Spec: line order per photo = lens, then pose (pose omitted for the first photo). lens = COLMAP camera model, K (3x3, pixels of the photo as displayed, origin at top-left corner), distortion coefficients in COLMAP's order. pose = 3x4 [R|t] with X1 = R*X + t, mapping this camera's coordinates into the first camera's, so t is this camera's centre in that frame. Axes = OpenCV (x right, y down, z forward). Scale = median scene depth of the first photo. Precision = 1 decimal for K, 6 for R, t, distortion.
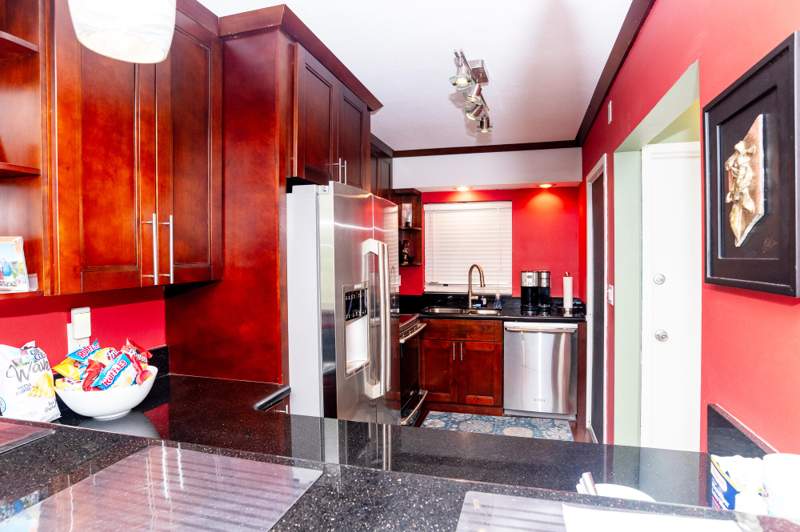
lens RADIAL K [[450.5, 0, 393.1], [0, 450.5, 268.6], [0, 0, 1]] dist [-0.036202, 0.007905]
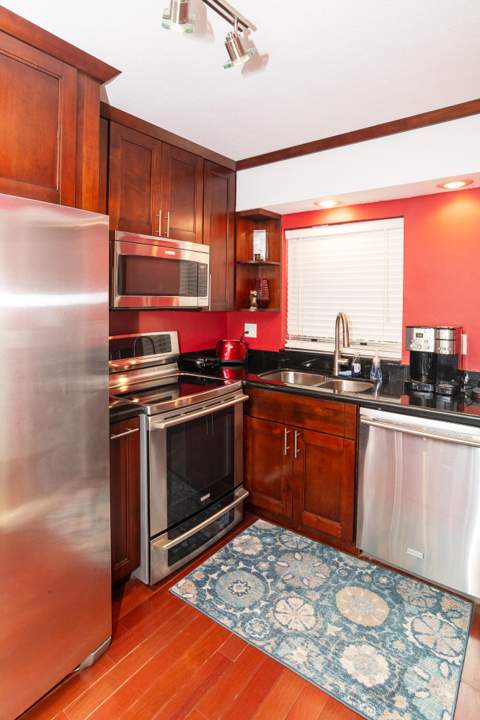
lens RADIAL K [[405.5, 0, 208.8], [0, 405.5, 303.9], [0, 0, 1]] dist [-0.036202, 0.007905]
pose [[0.916597, 0.017445, -0.399432, 0.245799], [-0.024018, 0.999646, -0.011456, -0.011088], [0.399091, 0.020094, 0.916691, 0.366774]]
